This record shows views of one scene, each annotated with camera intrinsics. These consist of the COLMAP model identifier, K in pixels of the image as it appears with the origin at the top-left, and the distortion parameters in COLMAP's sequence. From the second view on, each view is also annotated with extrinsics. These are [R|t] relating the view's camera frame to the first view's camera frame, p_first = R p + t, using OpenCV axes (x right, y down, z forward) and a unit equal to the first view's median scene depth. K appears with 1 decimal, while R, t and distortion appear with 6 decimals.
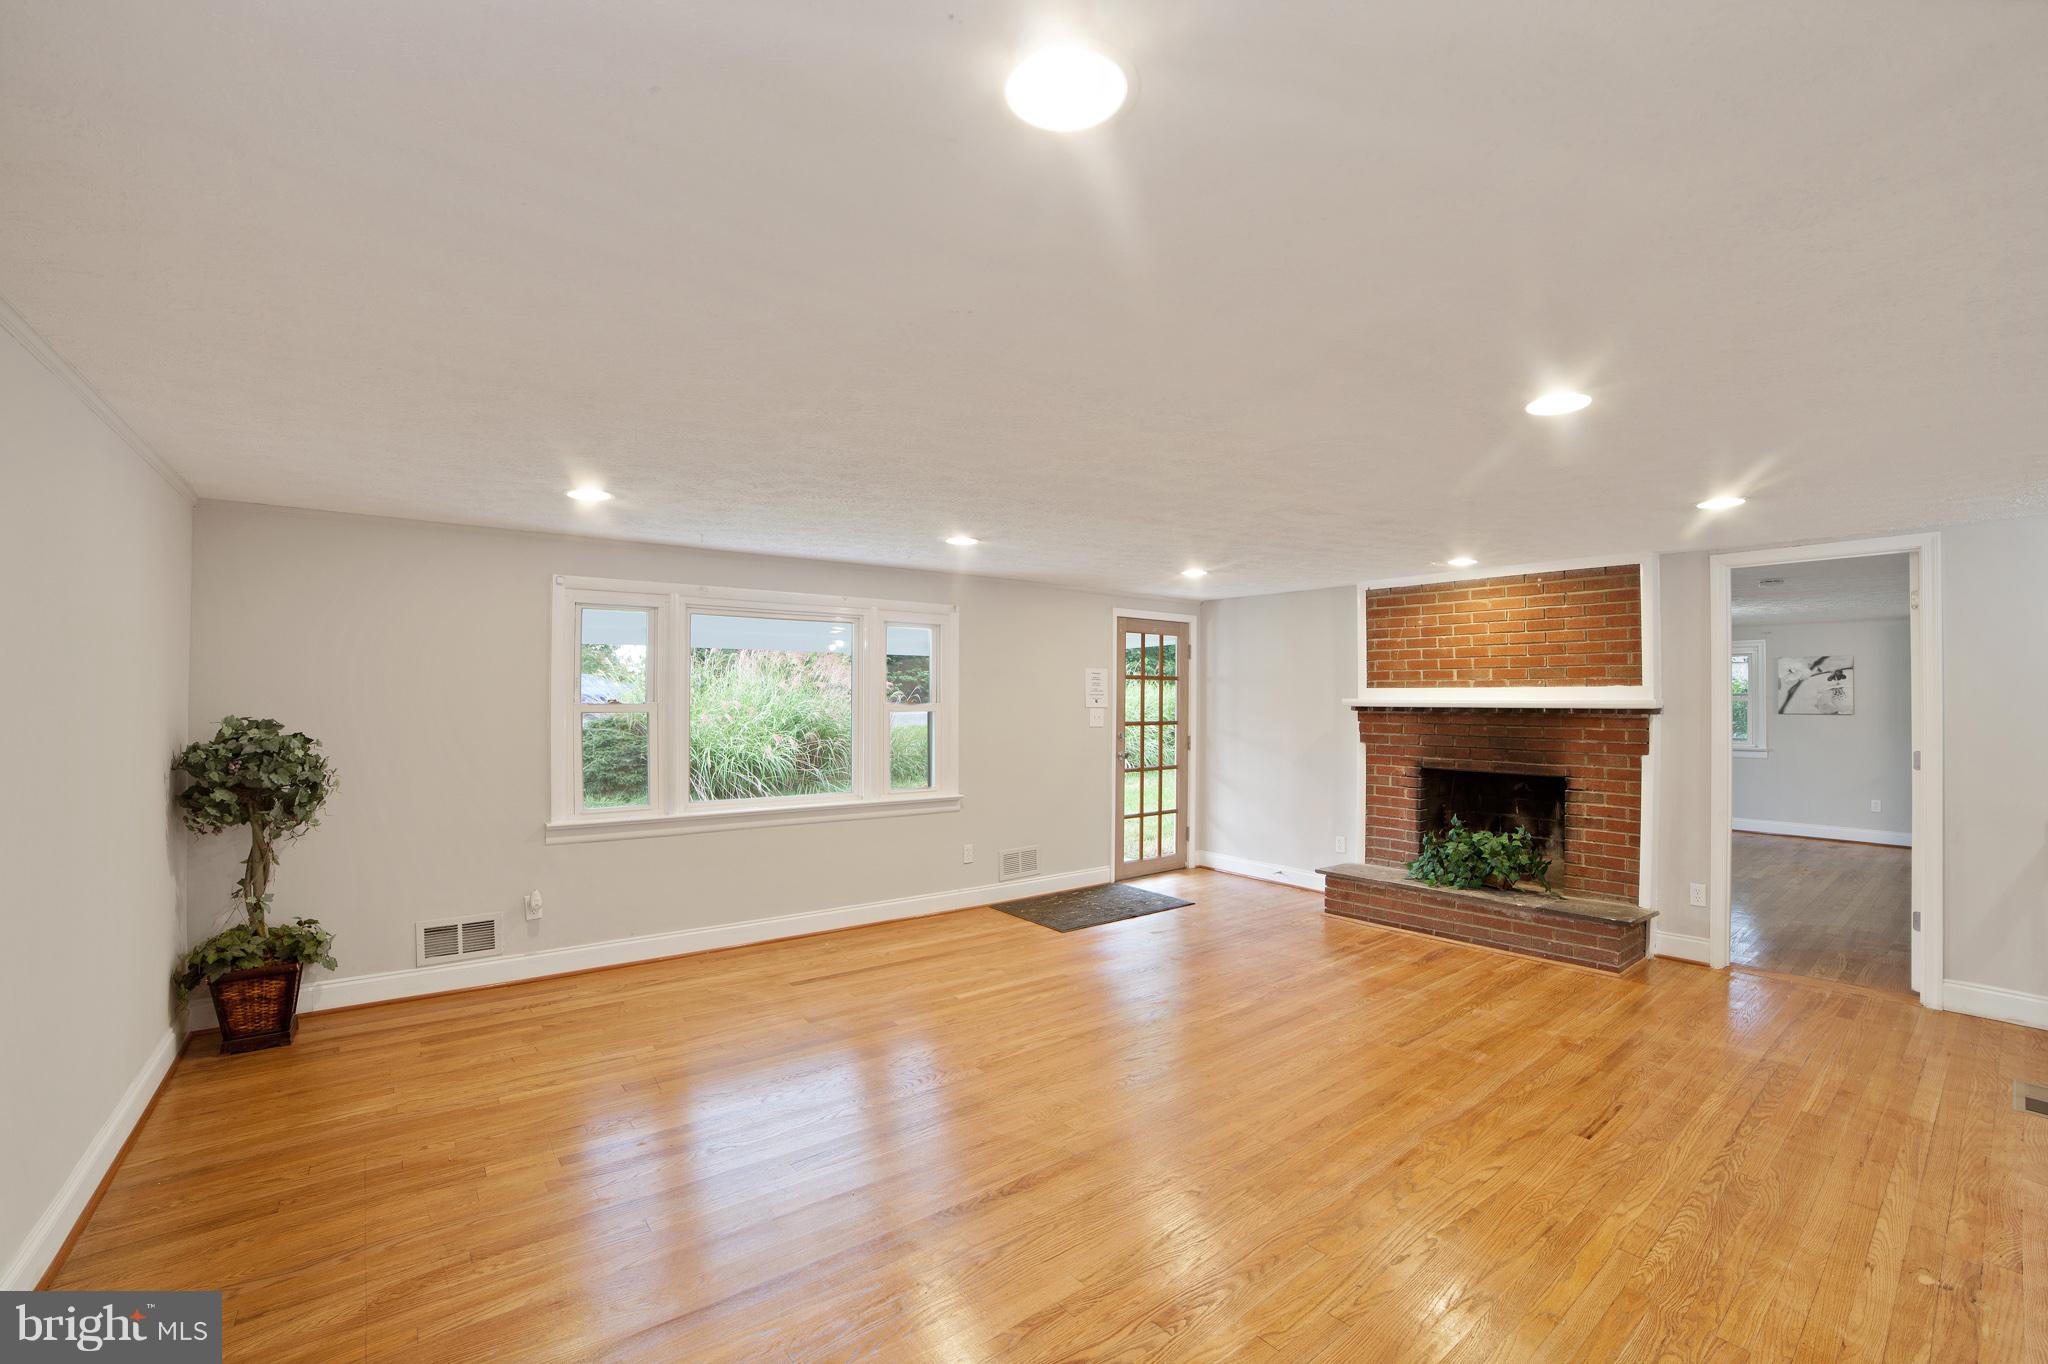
lens RADIAL K [[826.5, 0, 1019.5], [0, 826.5, 693.2], [0, 0, 1]] dist [-0.103439, 0.040396]
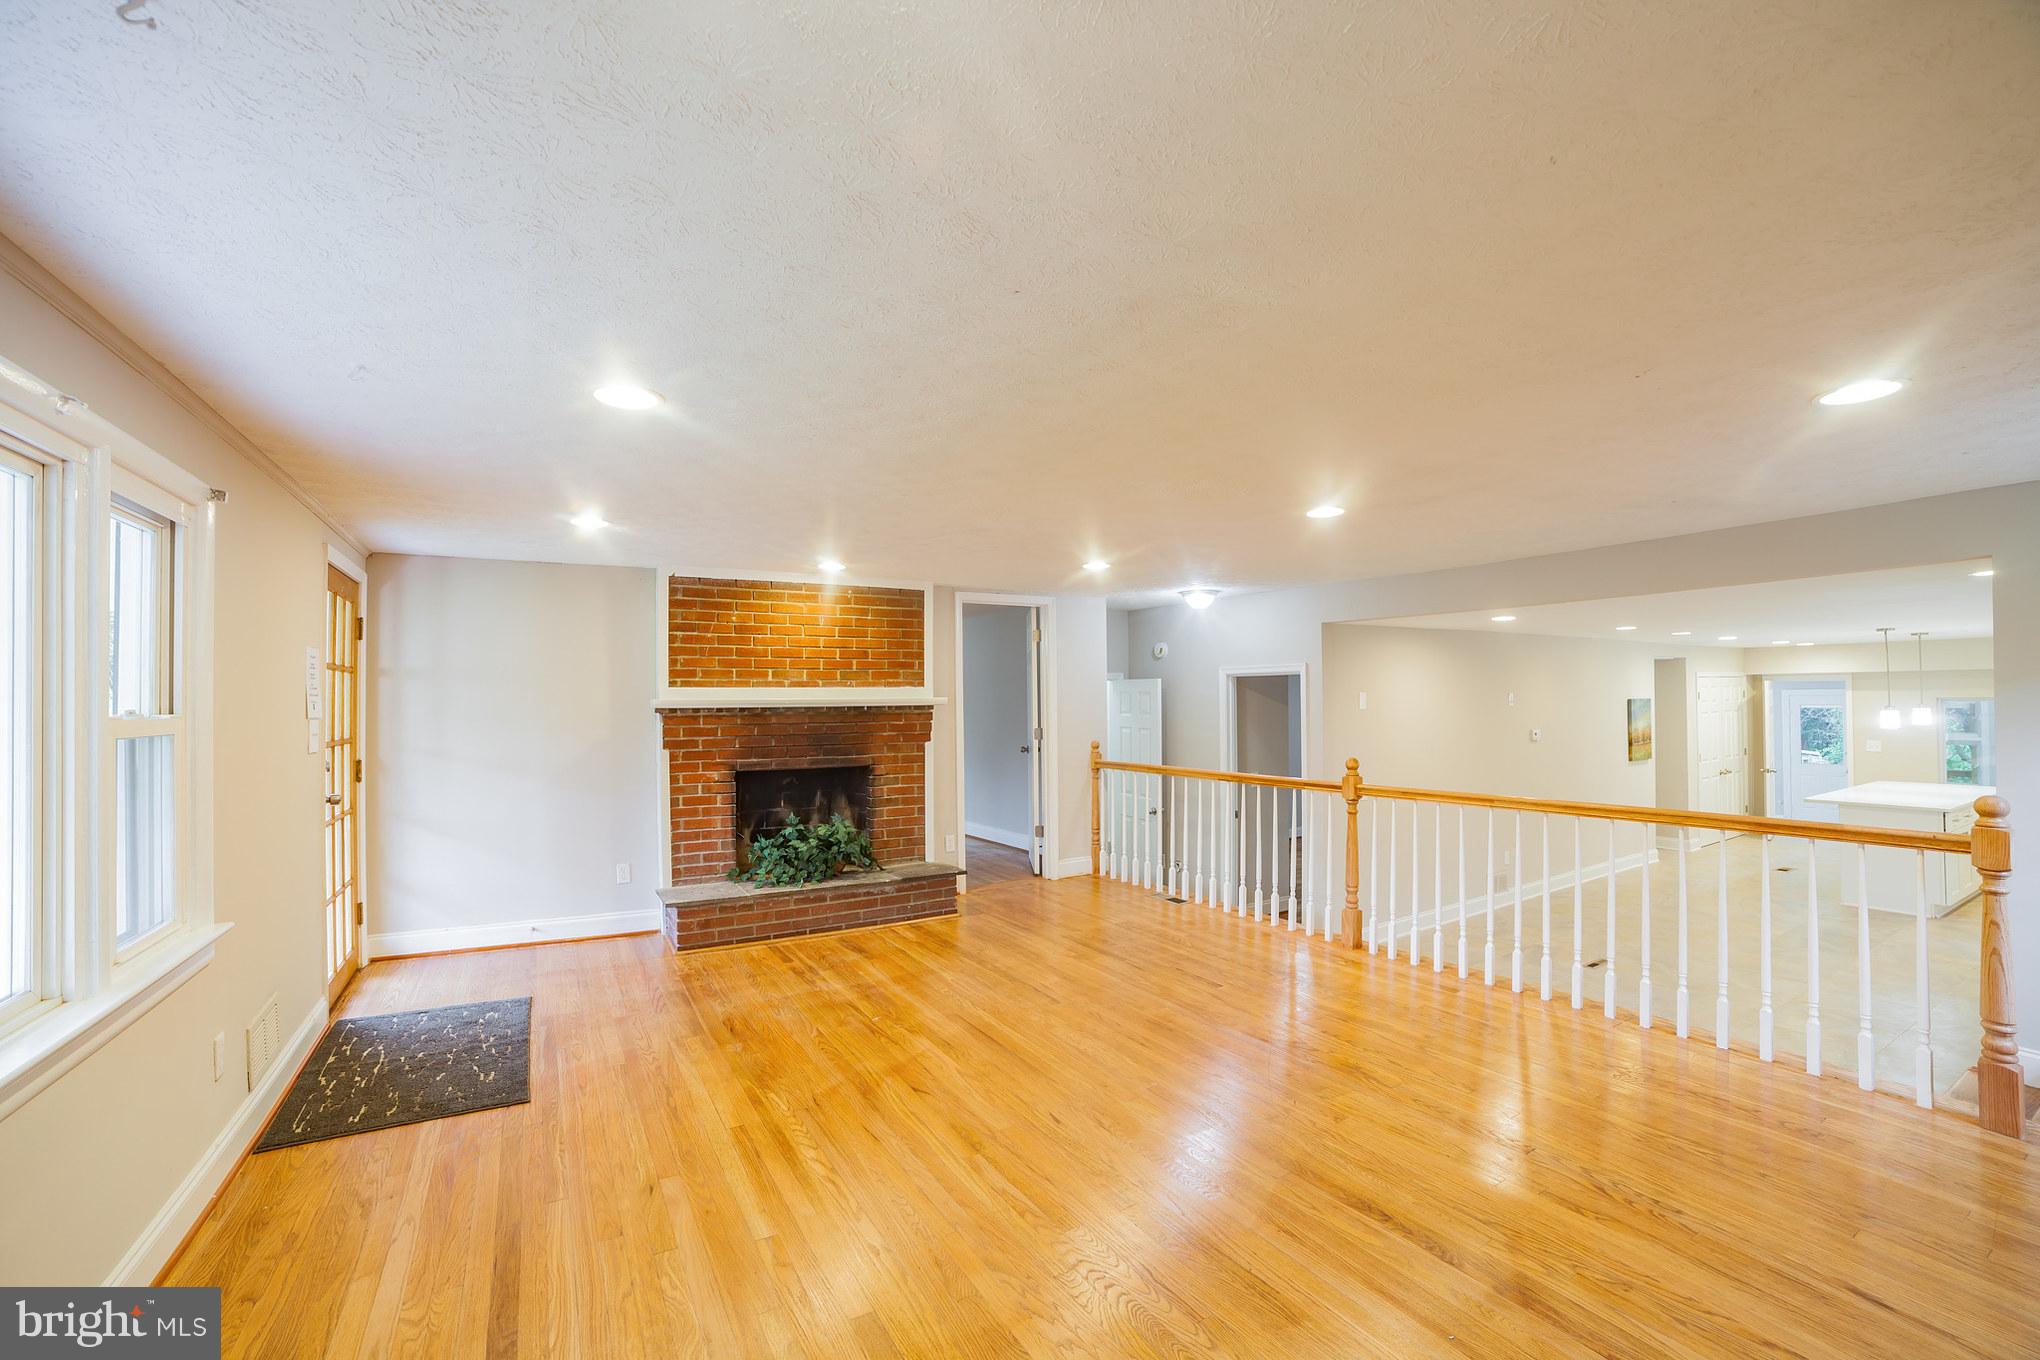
lens RADIAL K [[823.3, 0, 1015.5], [0, 823.3, 691.2], [0, 0, 1]] dist [-0.103439, 0.040396]
pose [[0.167887, 0.007656, 0.985777, -0.416788], [0.003815, 0.999957, -0.008416, 0.007605], [-0.985799, 0.005174, 0.167851, 0.541401]]
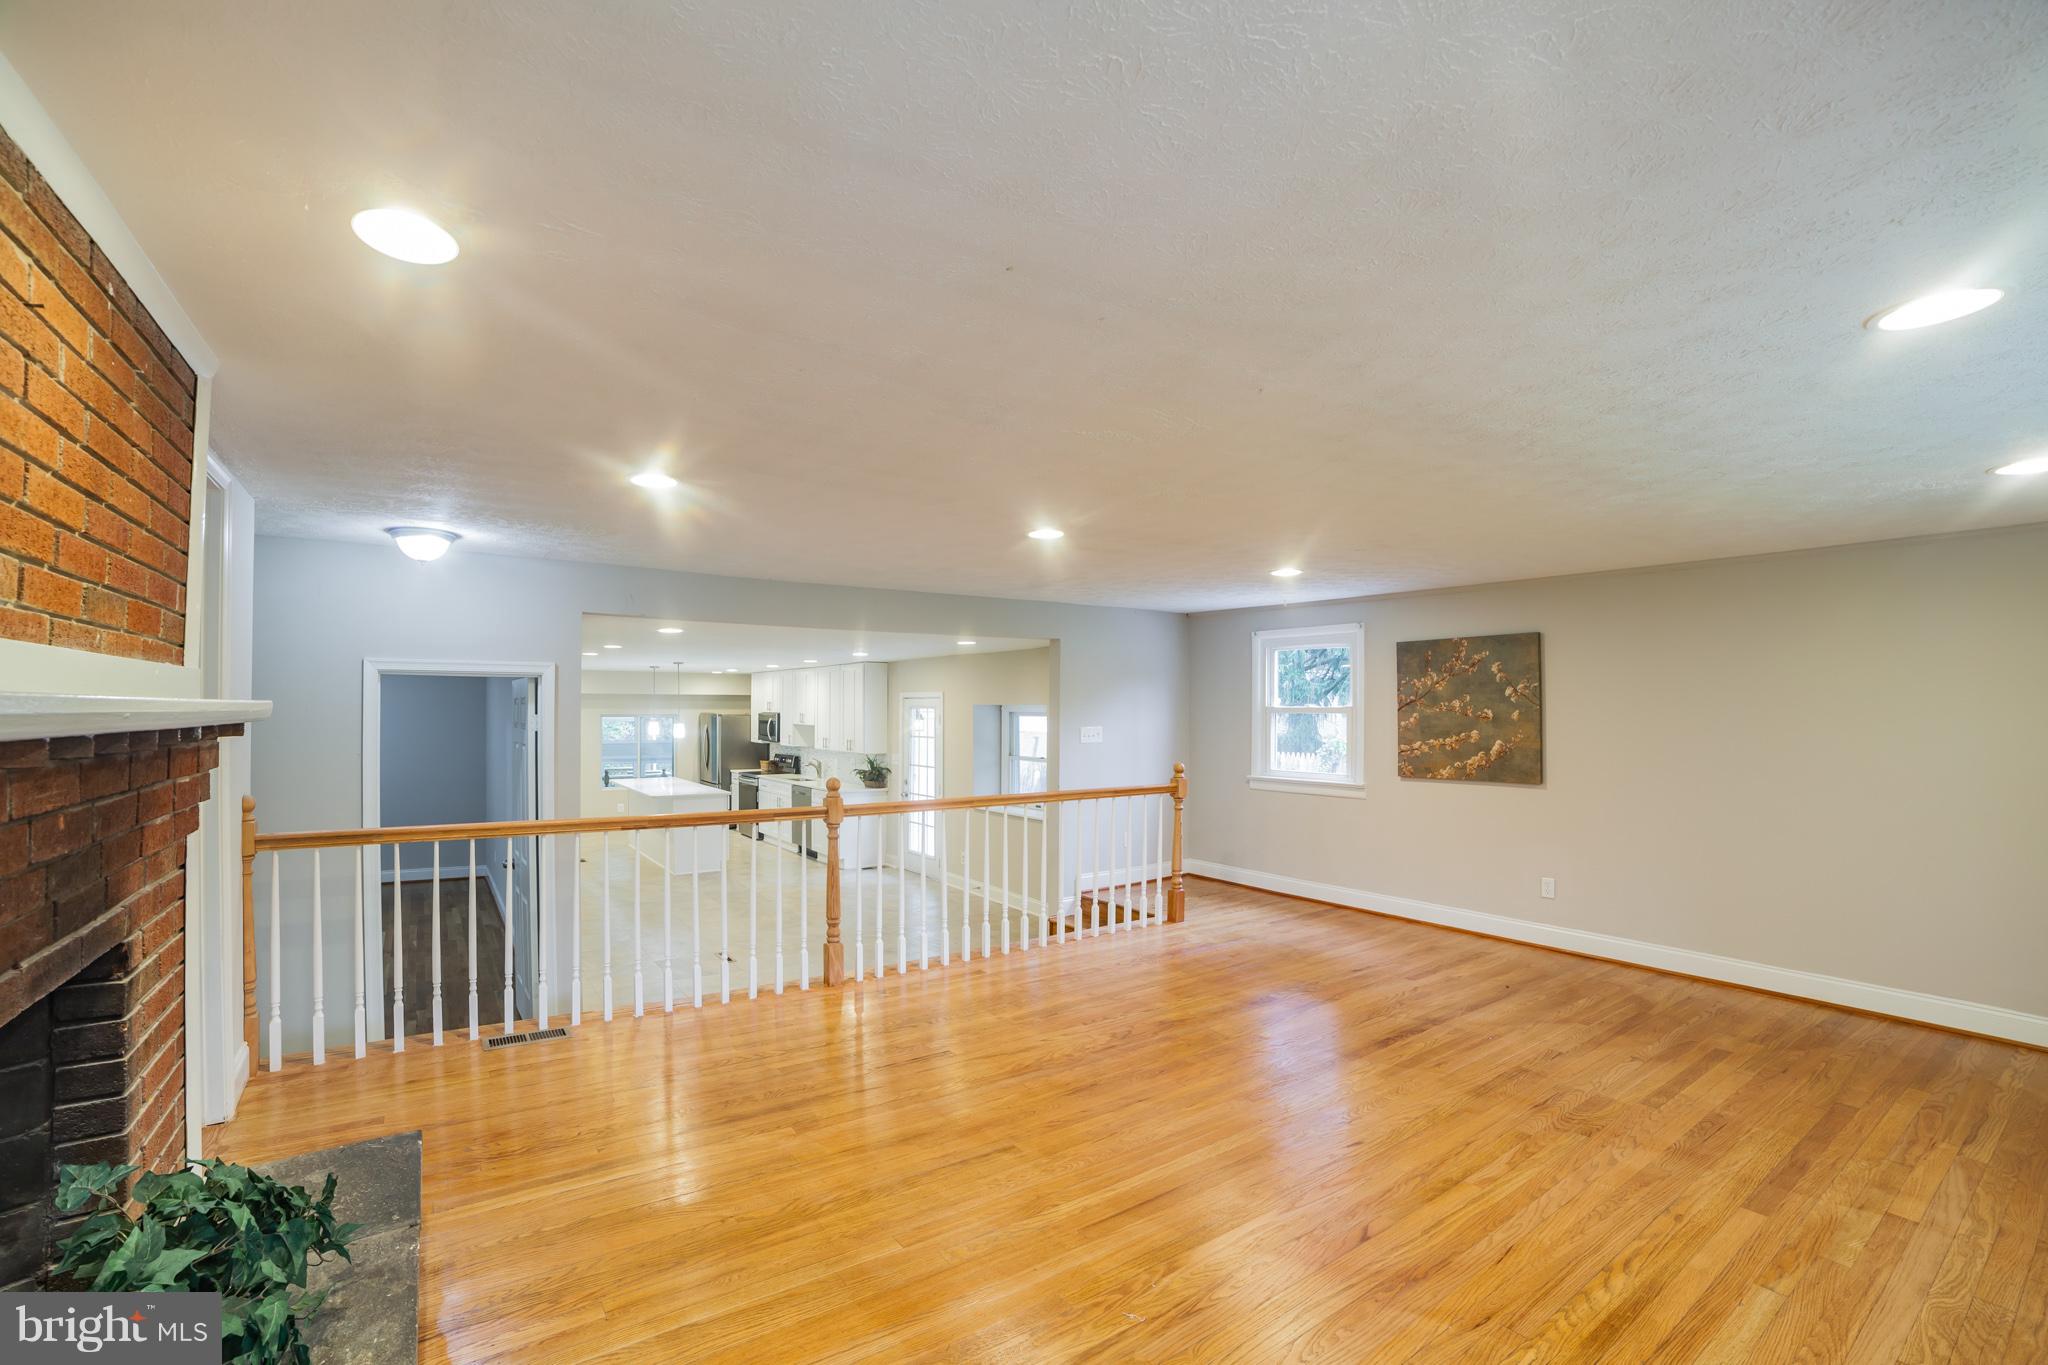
lens RADIAL K [[826.5, 0, 1019.5], [0, 826.5, 693.7], [0, 0, 1]] dist [-0.103439, 0.040396]
pose [[-0.991865, -0.010376, 0.126871, 0.250499], [-0.013573, 0.999611, -0.024361, 0.008732], [-0.126569, -0.025884, -0.991620, 1.137392]]
